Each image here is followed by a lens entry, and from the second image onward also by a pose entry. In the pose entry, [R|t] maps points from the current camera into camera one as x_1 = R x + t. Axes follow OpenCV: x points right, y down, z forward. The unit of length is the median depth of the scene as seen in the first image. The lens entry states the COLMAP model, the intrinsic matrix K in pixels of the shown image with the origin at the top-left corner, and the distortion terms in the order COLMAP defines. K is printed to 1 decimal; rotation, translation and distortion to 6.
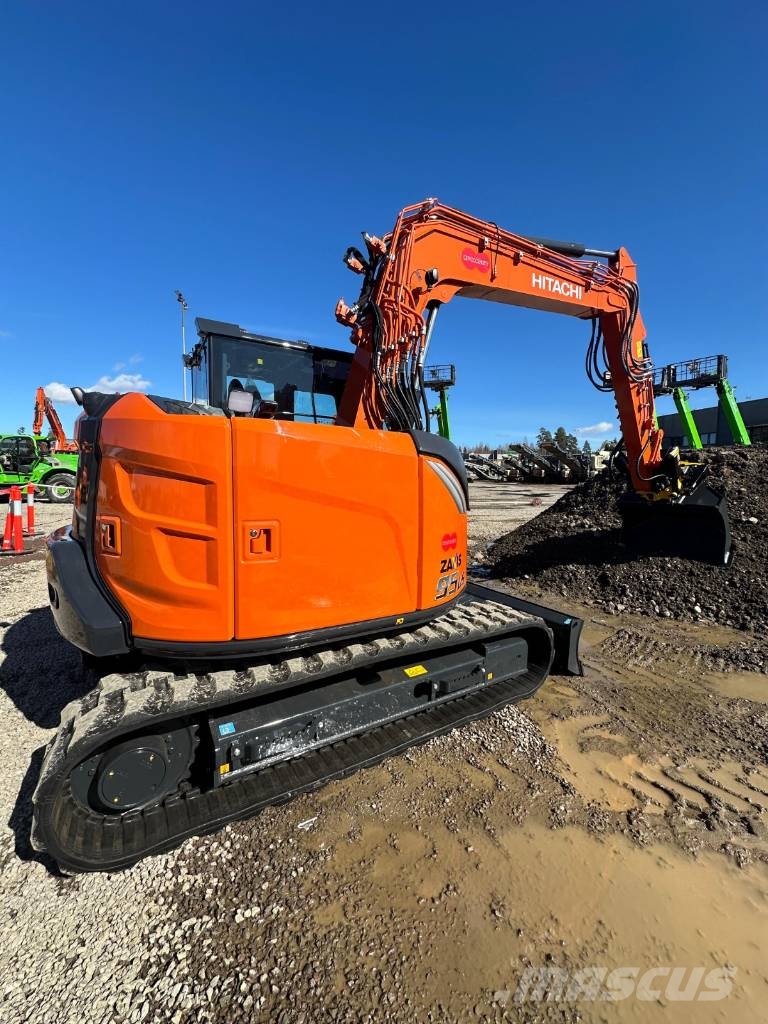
lens RADIAL K [[408.8, 0, 384.6], [0, 408.8, 512.5], [0, 0, 1]] dist [-0.000643, -0.000056]
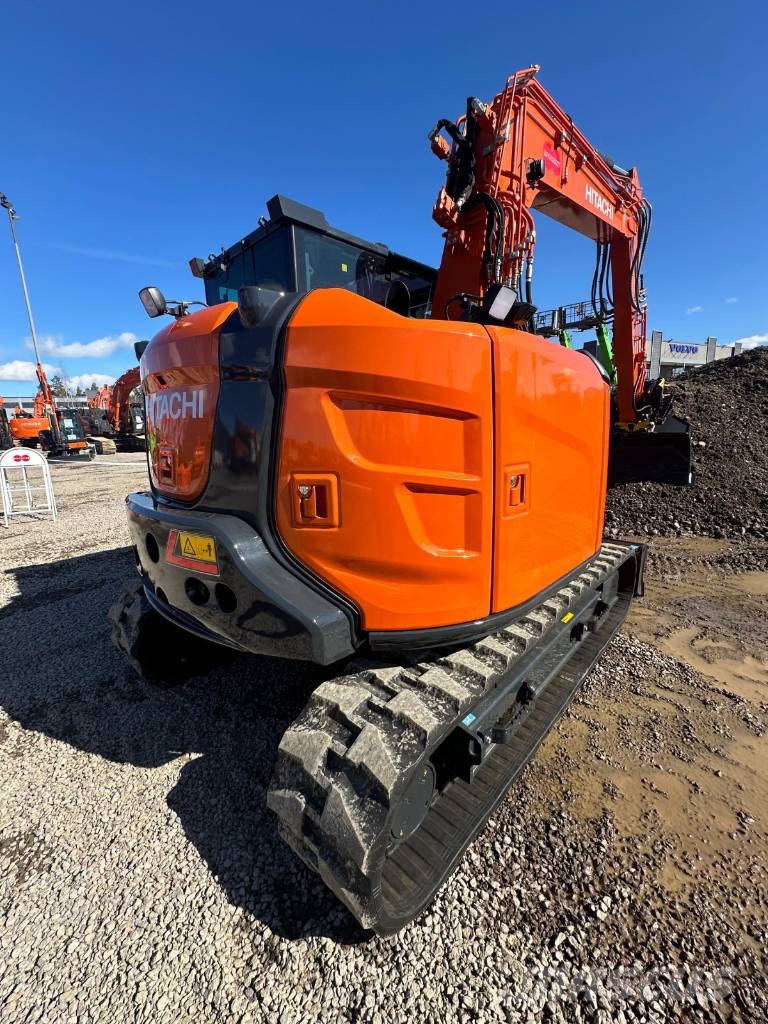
lens RADIAL K [[408.8, 0, 384.6], [0, 408.8, 512.5], [0, 0, 1]] dist [-0.000643, -0.000056]
pose [[0.965039, -0.098726, 0.242803, -0.460078], [0.067873, 0.988881, 0.132319, -0.005938], [-0.253167, -0.111213, 0.961009, 0.181874]]
